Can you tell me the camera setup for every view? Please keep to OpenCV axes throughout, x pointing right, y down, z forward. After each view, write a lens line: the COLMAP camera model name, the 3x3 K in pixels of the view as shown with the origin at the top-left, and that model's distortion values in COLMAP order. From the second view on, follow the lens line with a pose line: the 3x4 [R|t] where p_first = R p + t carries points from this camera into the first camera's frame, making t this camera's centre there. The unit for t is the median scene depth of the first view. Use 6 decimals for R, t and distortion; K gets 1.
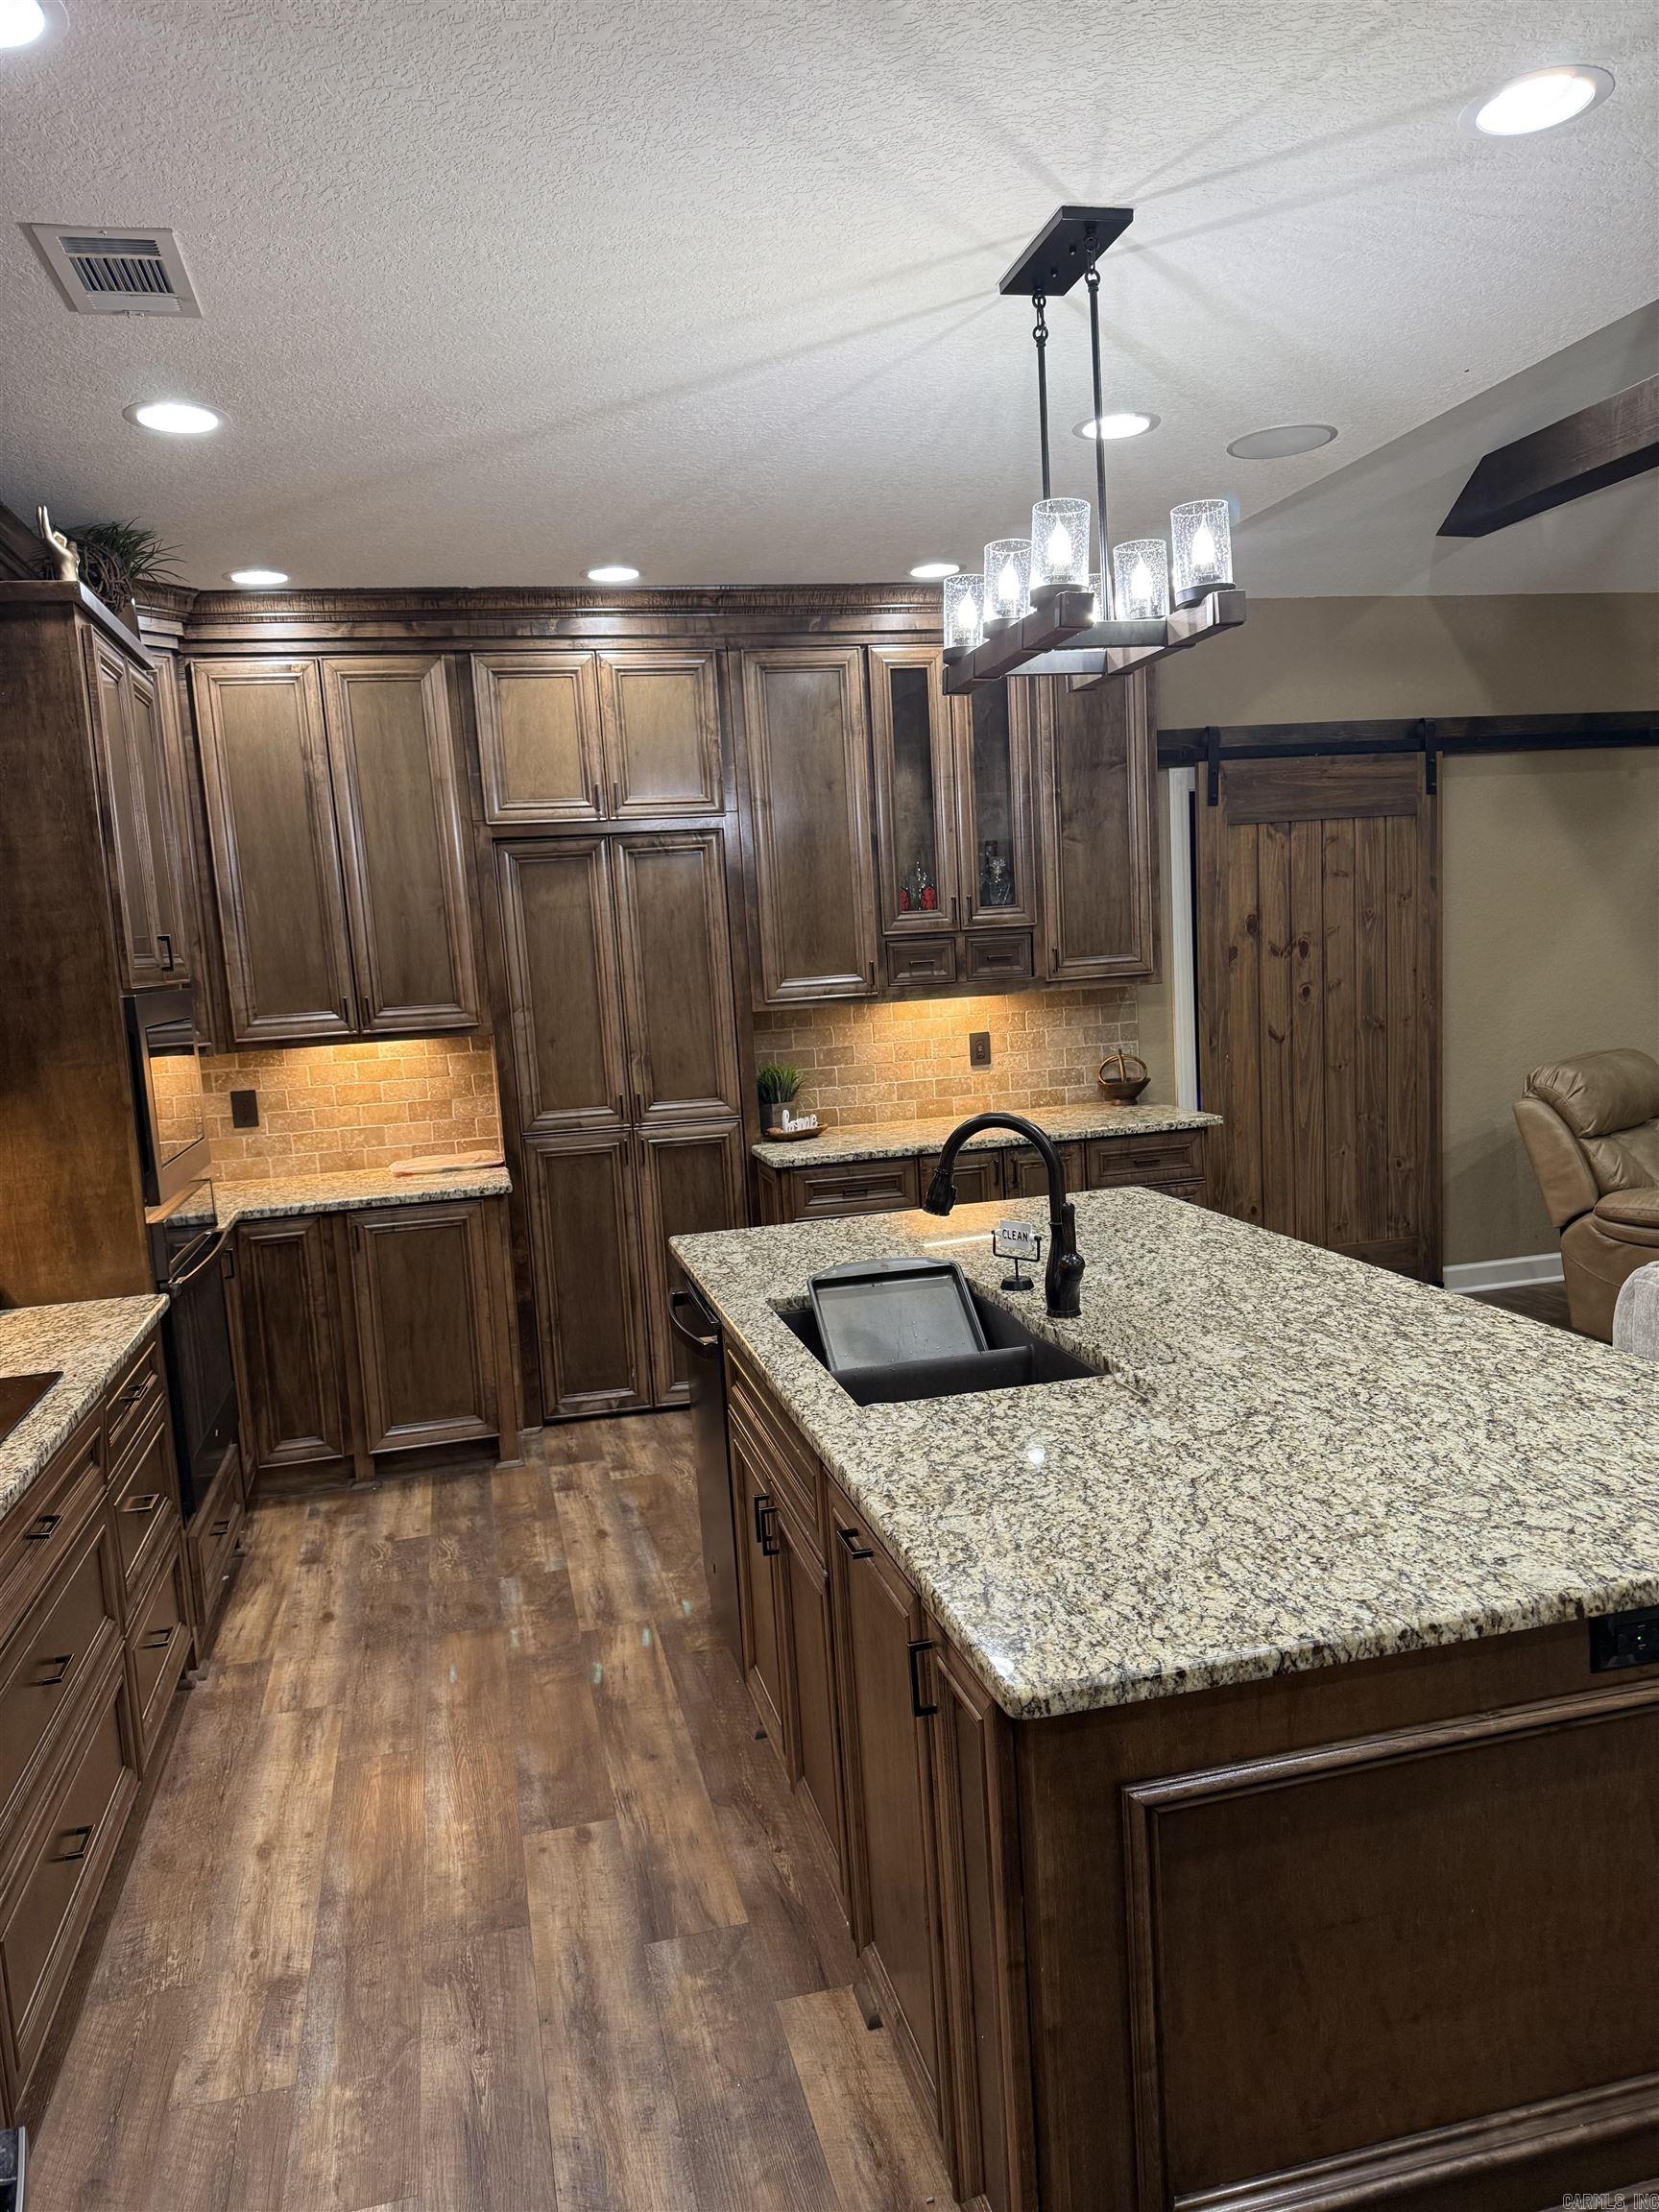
lens RADIAL K [[1550.2, 0, 829.5], [0, 1550.2, 1106.0], [0, 0, 1]] dist [0.074188, -0.070152]
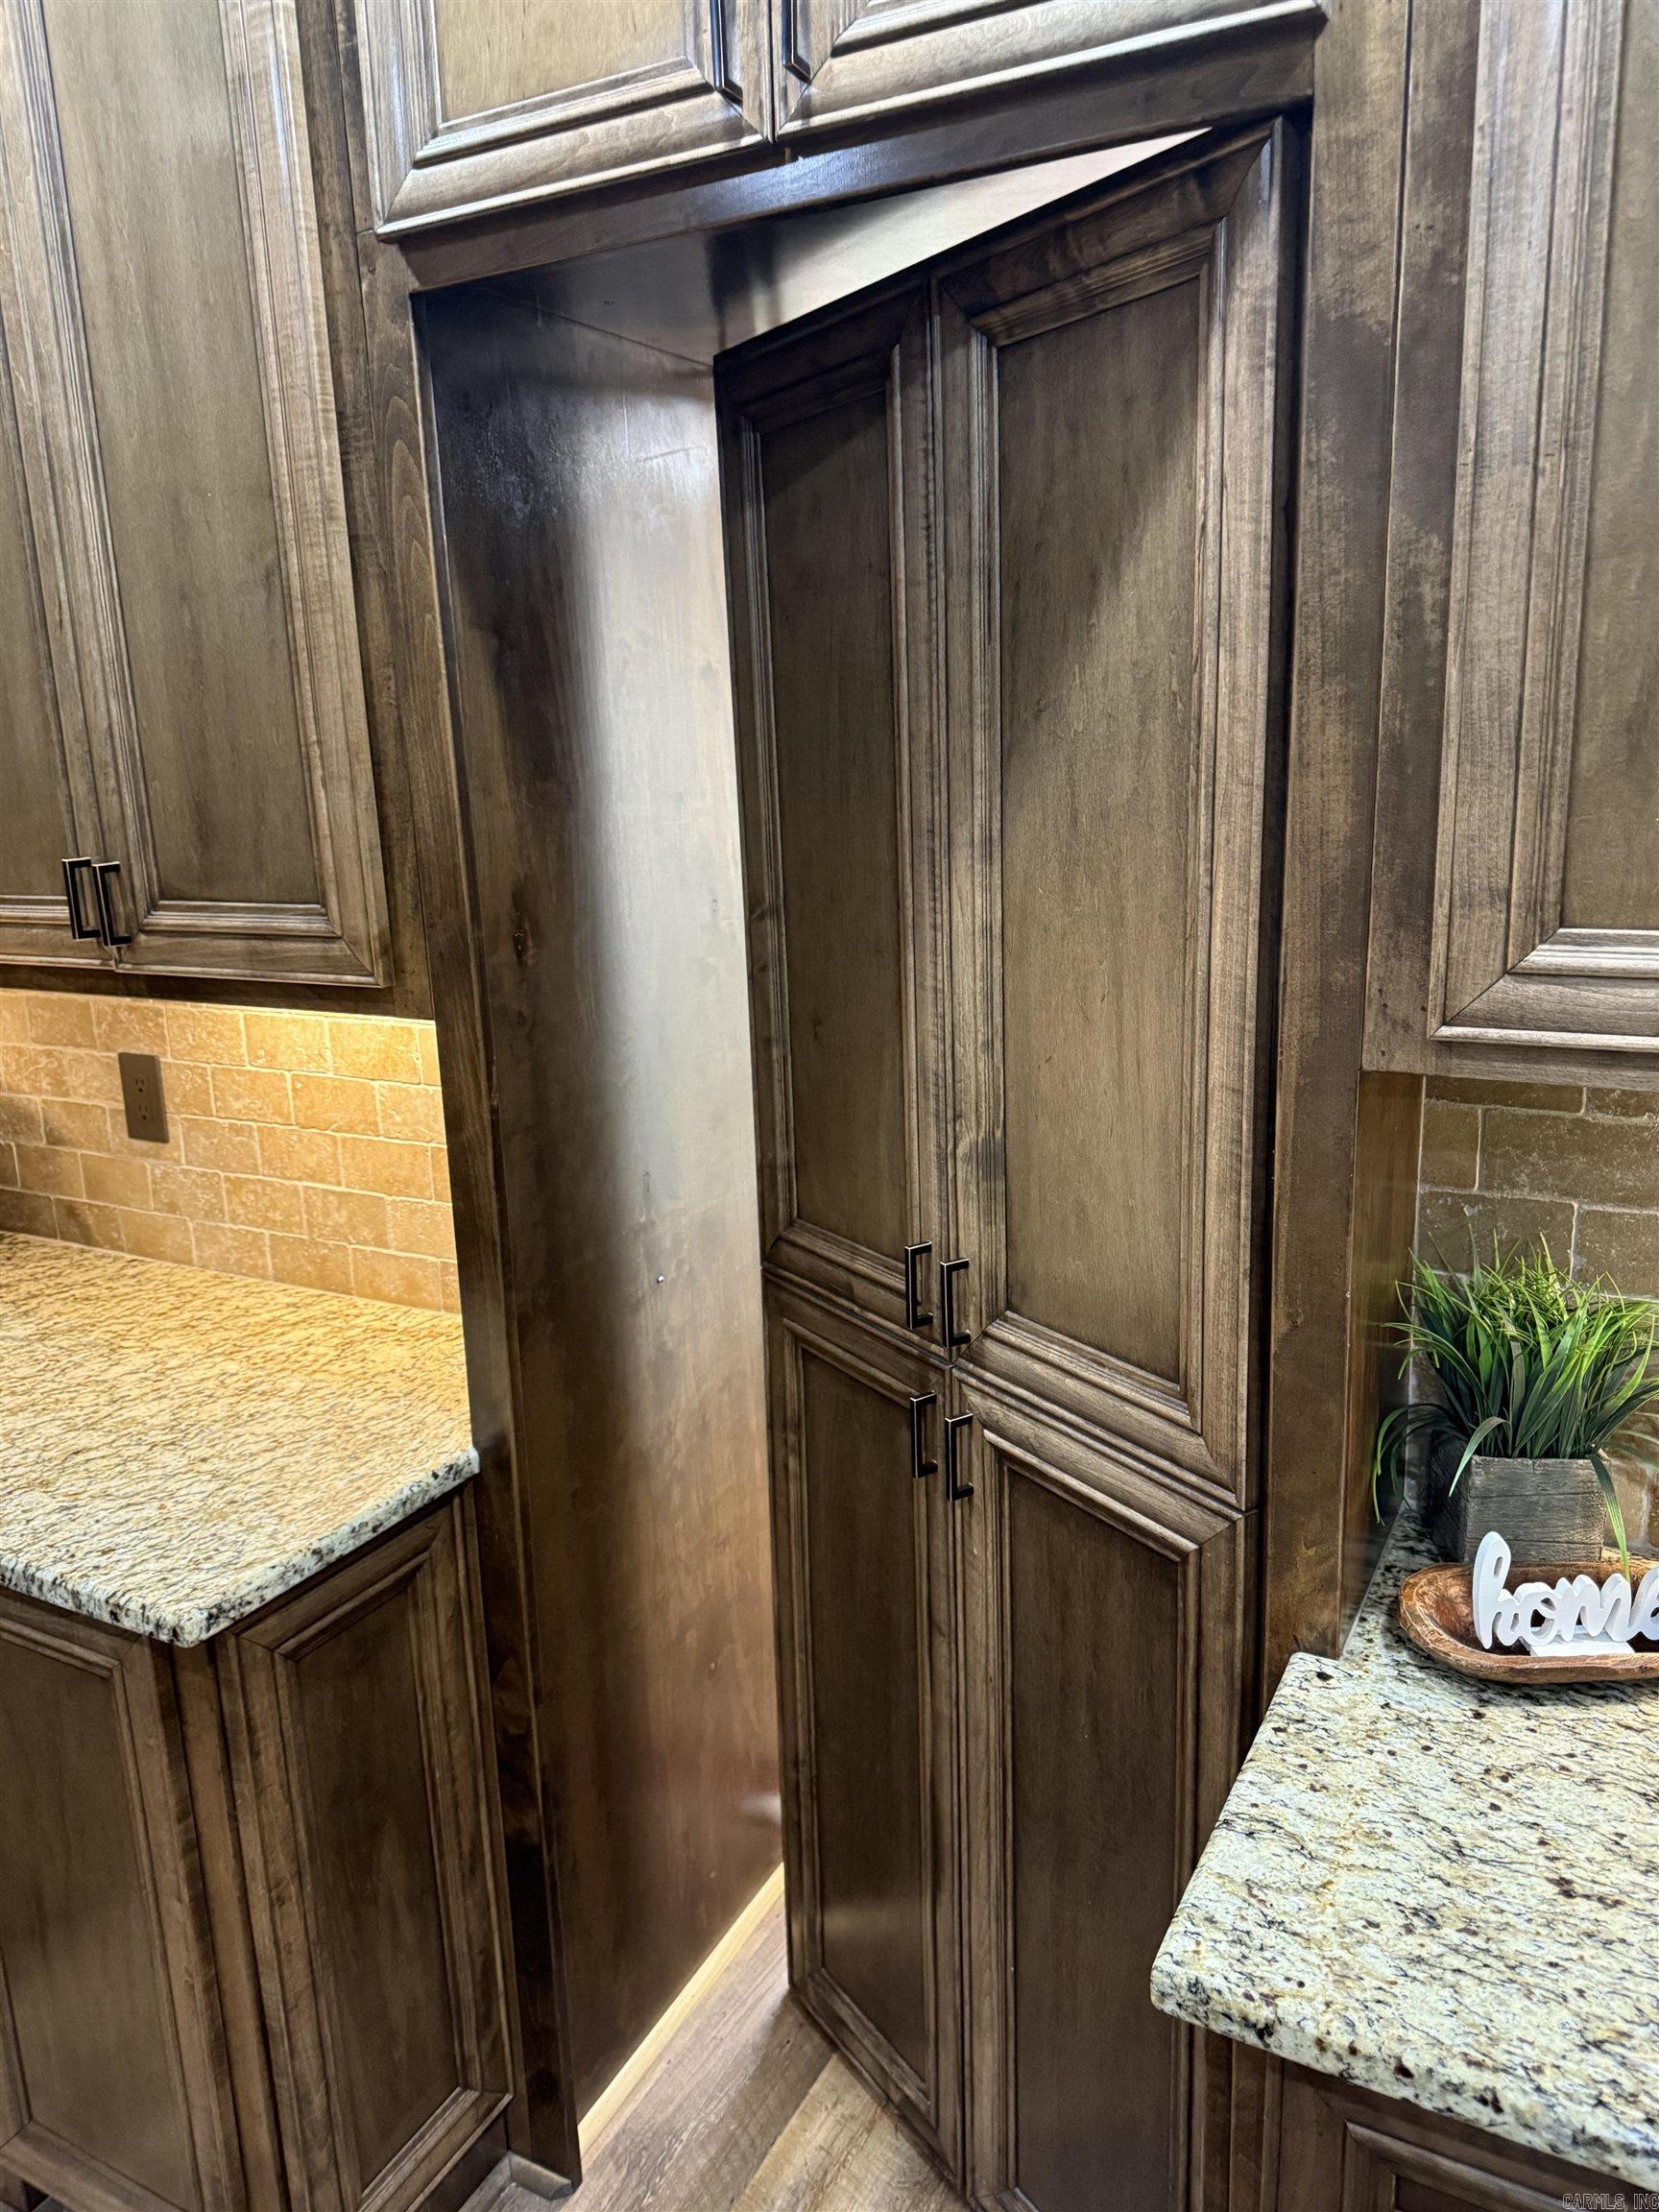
lens RADIAL K [[1569.6, 0, 829.5], [0, 1569.6, 1106.0], [0, 0, 1]] dist [-0.001085, -0.004479]
pose [[0.738589, 0.187869, -0.647451, 0.043394], [-0.086724, 0.978884, 0.185108, -0.117121], [0.668555, -0.080569, 0.739285, 1.063248]]
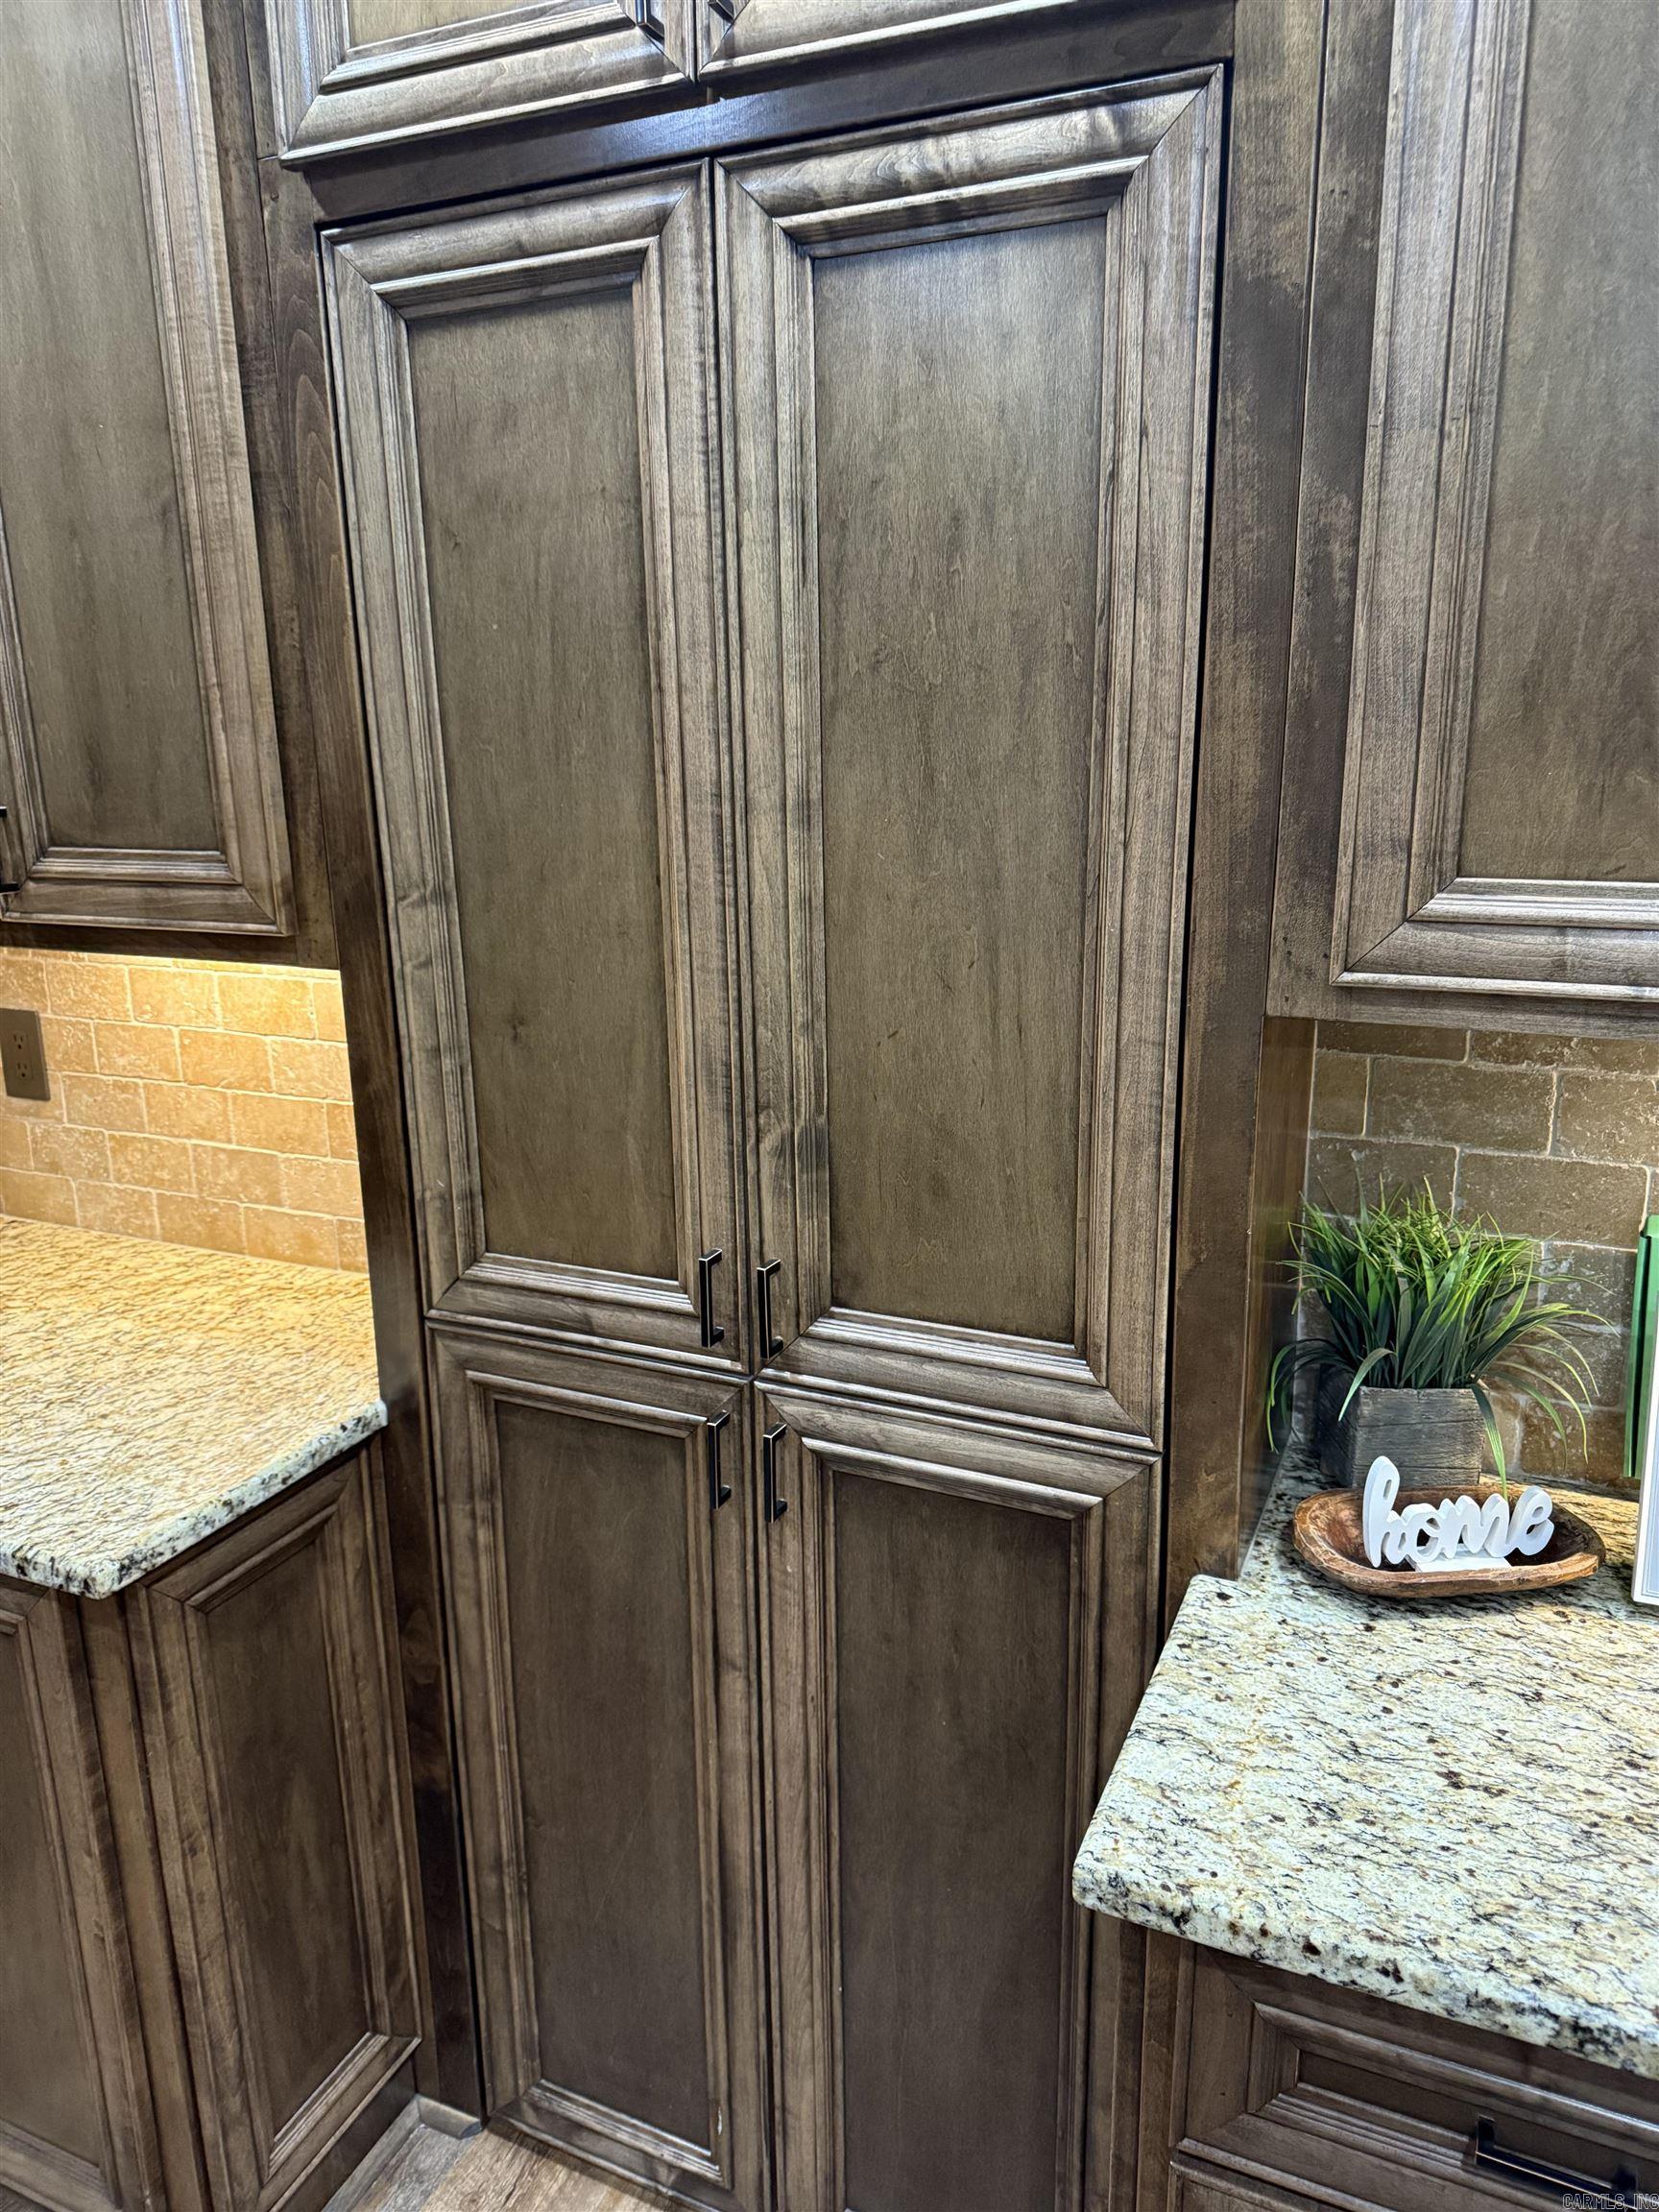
lens RADIAL K [[1569.6, 0, 812.3], [0, 1569.6, 1122.1], [0, 0, 1]] dist [0.001886, -0.009081]
pose [[0.783230, 0.204446, -0.587157, 0.040177], [-0.099817, 0.973487, 0.205816, -0.112185], [0.613667, -0.102594, 0.782871, 1.052841]]
